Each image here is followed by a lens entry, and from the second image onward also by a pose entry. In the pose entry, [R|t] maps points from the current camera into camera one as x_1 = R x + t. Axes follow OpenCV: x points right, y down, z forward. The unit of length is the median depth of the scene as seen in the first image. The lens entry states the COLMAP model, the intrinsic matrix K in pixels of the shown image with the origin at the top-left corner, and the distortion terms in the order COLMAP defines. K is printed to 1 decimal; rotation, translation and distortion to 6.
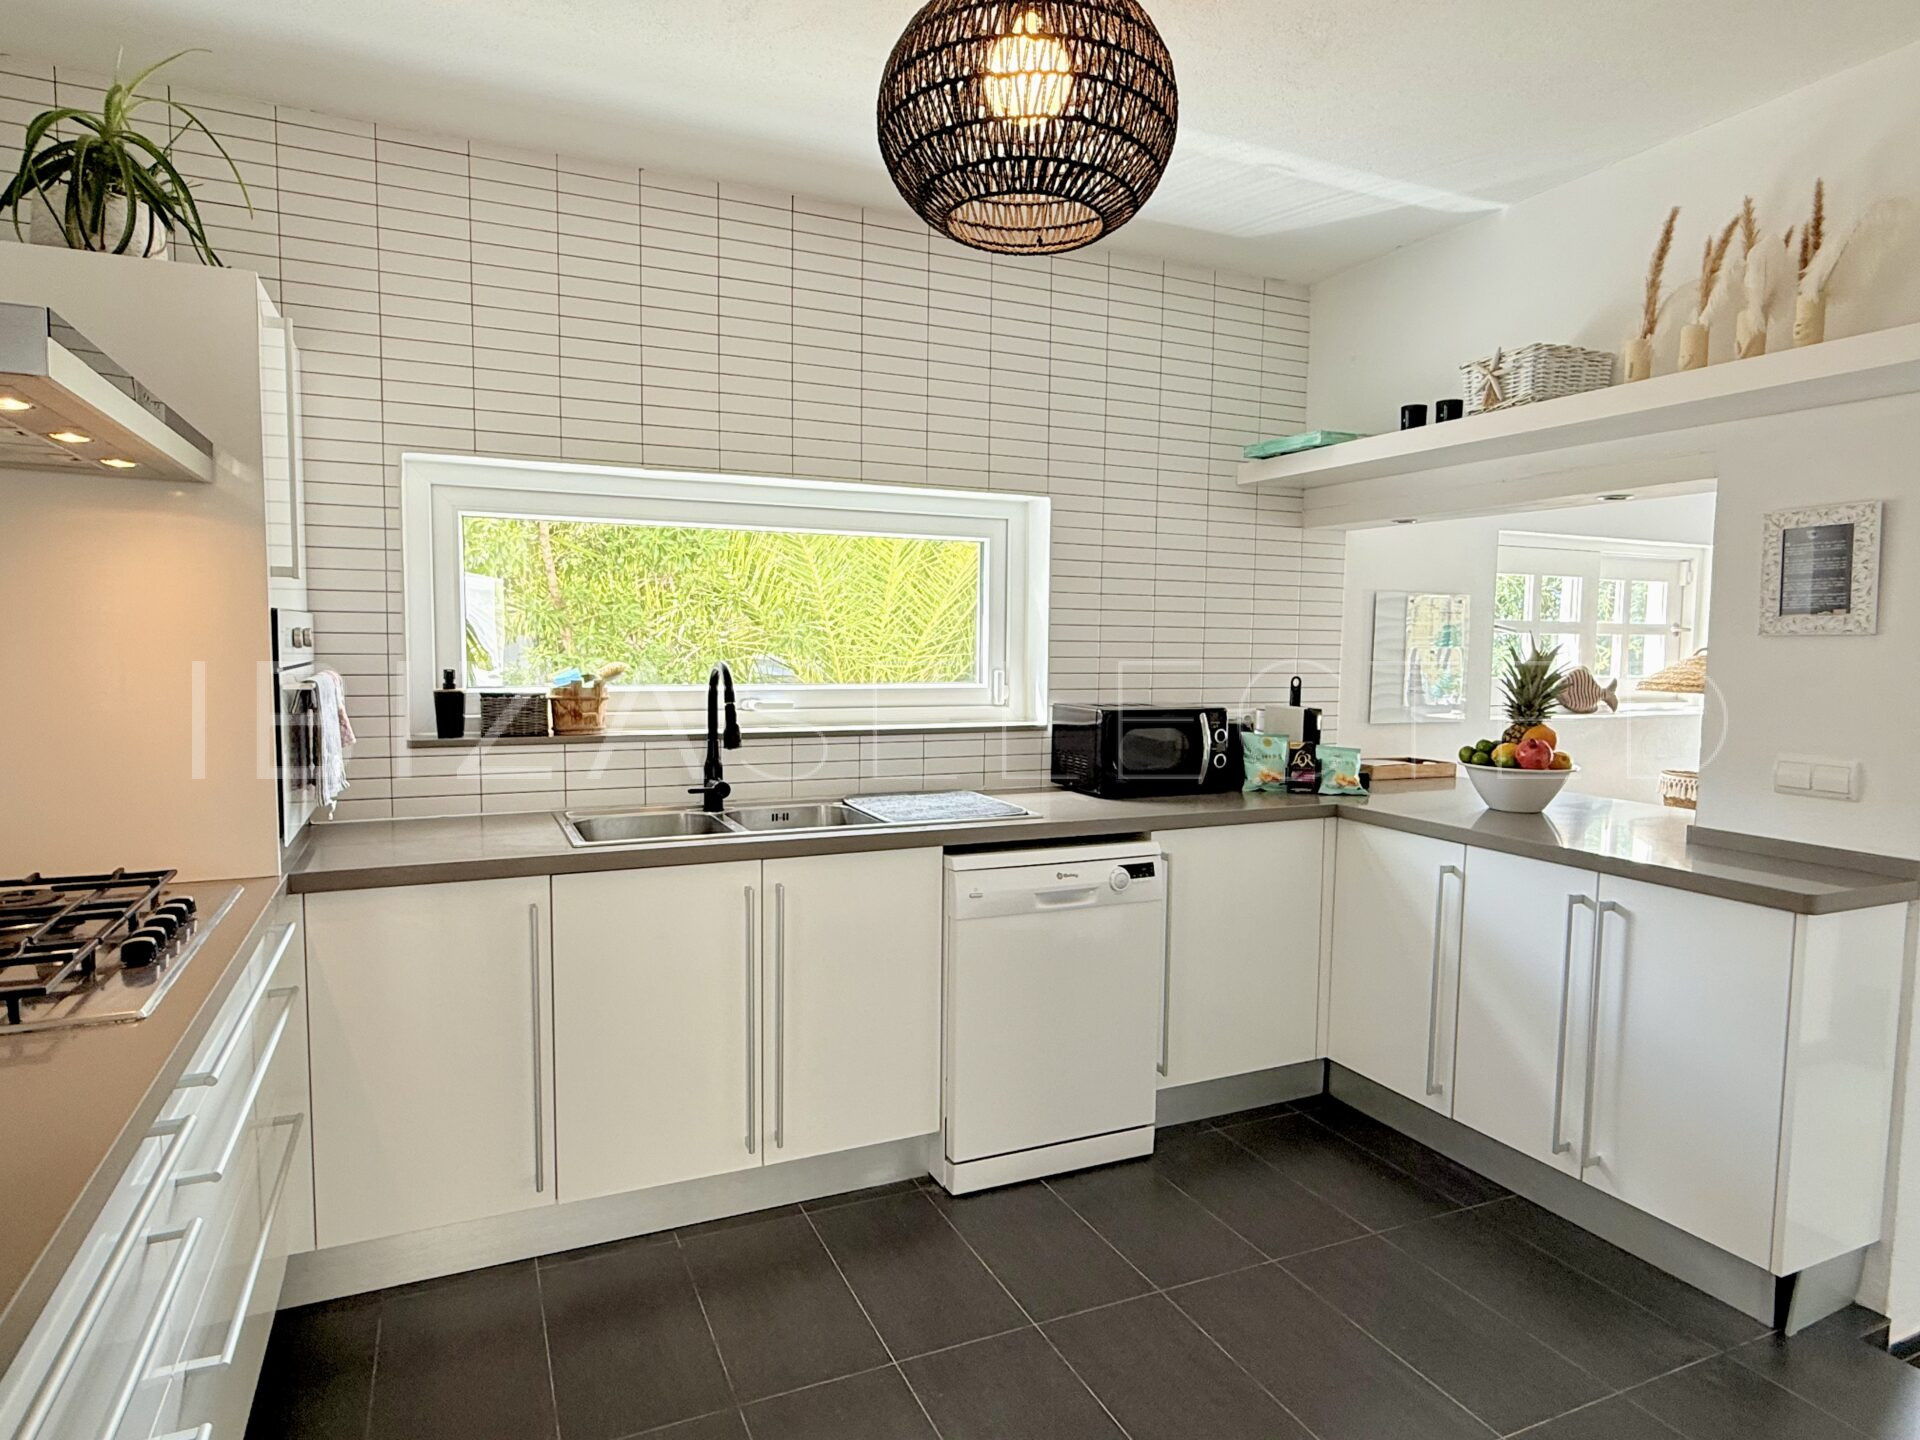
lens RADIAL K [[1126.1, 0, 952.0], [0, 1126.1, 725.7], [0, 0, 1]] dist [0.006305, 0.000688]
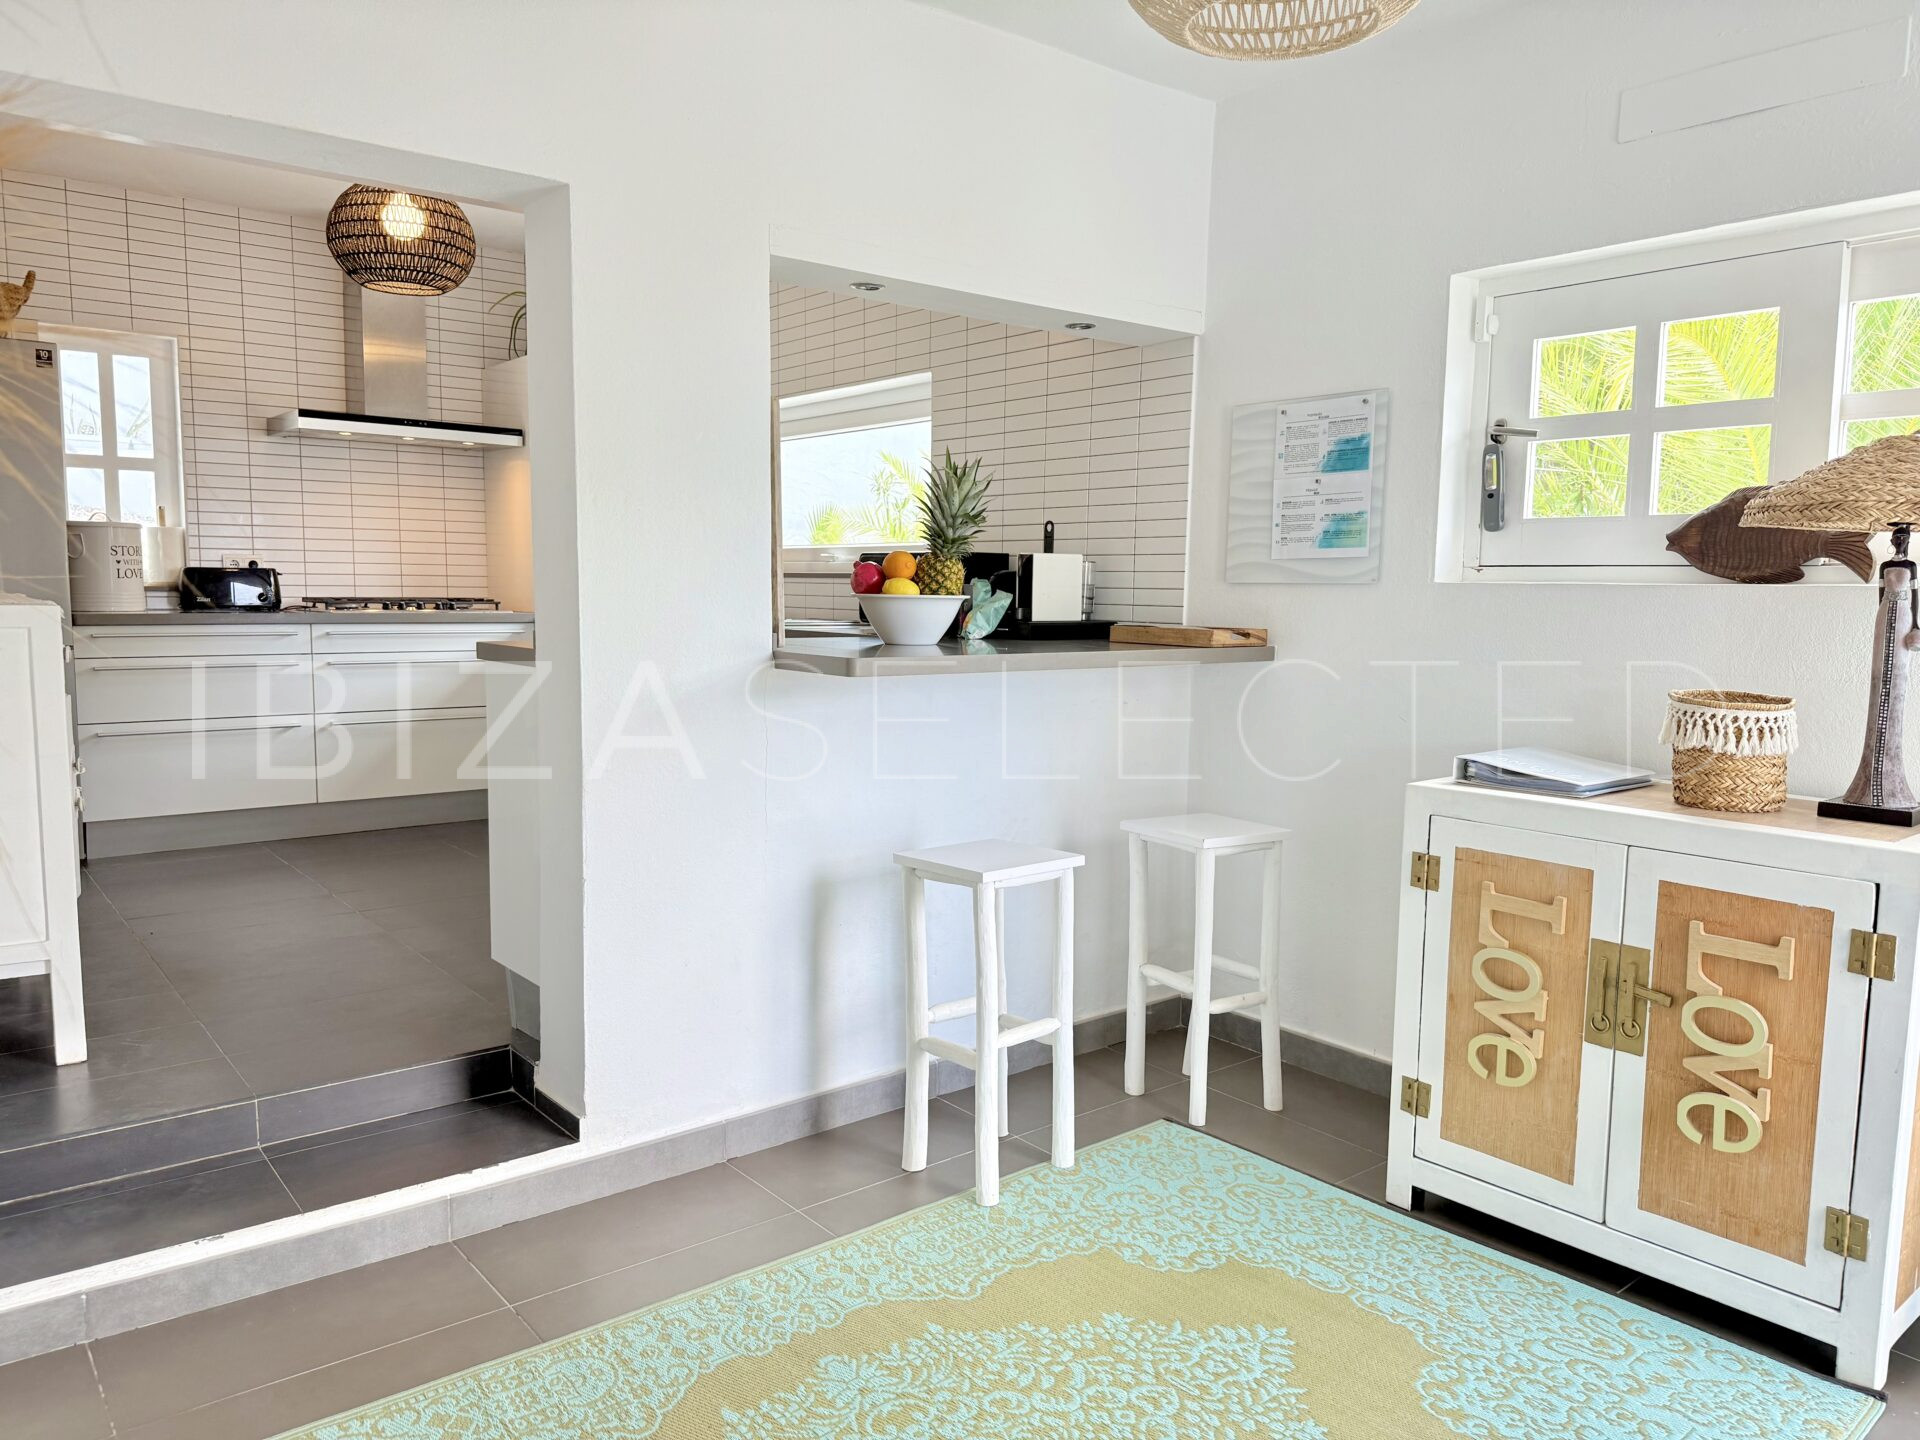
lens RADIAL K [[1347.7, 0, 951.4], [0, 1347.7, 716.2], [0, 0, 1]] dist [0.032464, -0.036382]
pose [[0.247828, 0.092111, -0.964415, 1.710060], [-0.082744, 0.993845, 0.073659, 0.050807], [0.965264, 0.061545, 0.253924, 0.824876]]
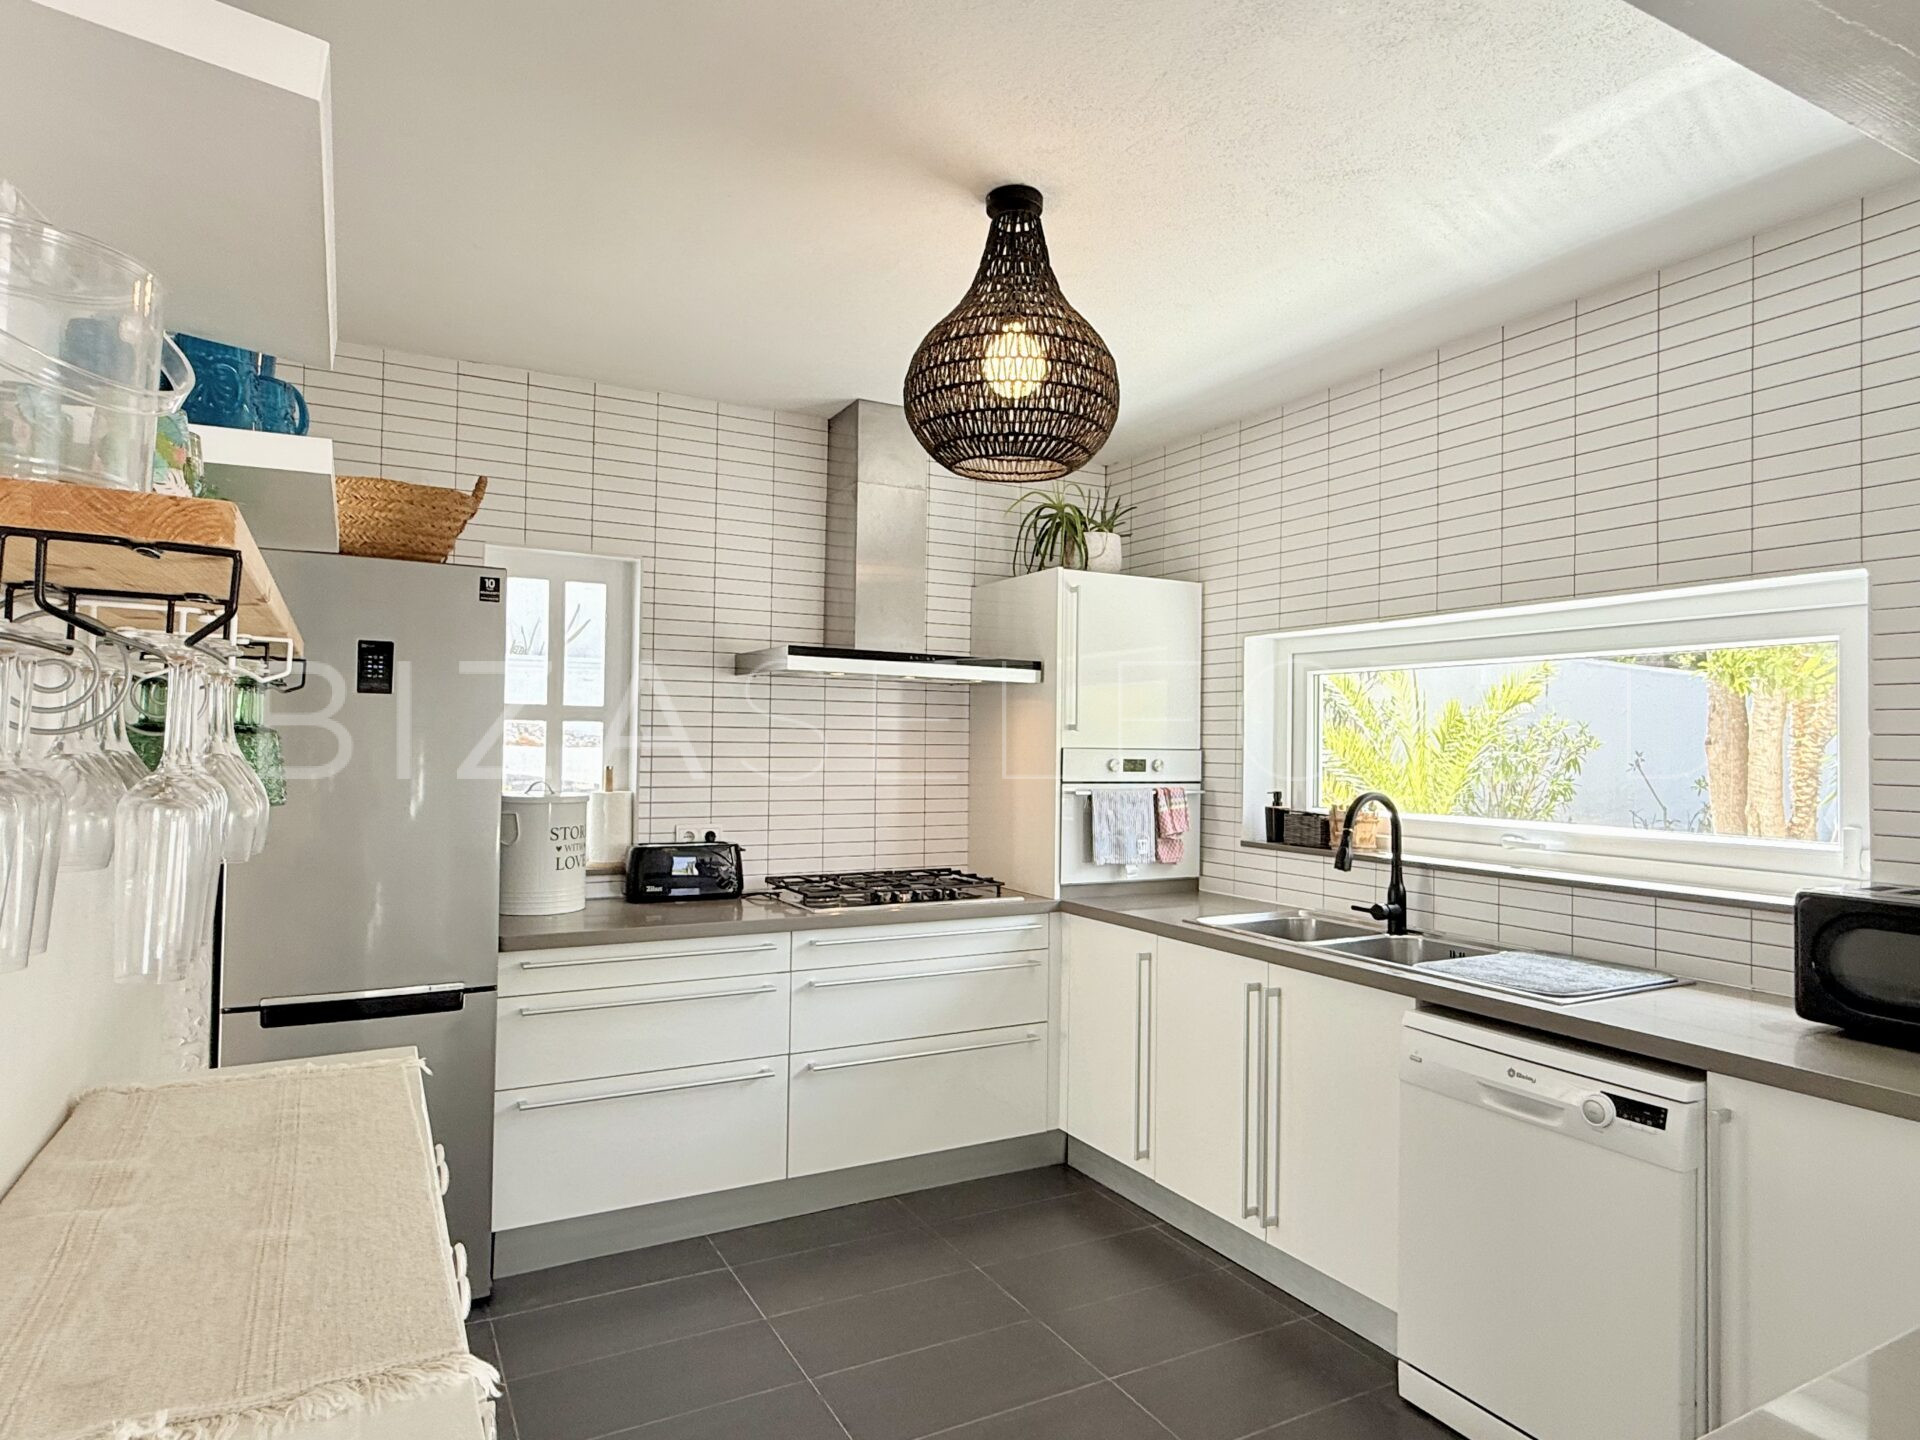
lens RADIAL K [[1126.1, 0, 959.2], [0, 1126.1, 713.9], [0, 0, 1]] dist [0.006305, 0.000688]
pose [[0.069390, -0.036538, -0.996920, 0.843873], [-0.086852, 0.995313, -0.042524, -0.050039], [0.993802, 0.089535, 0.065891, 0.515781]]
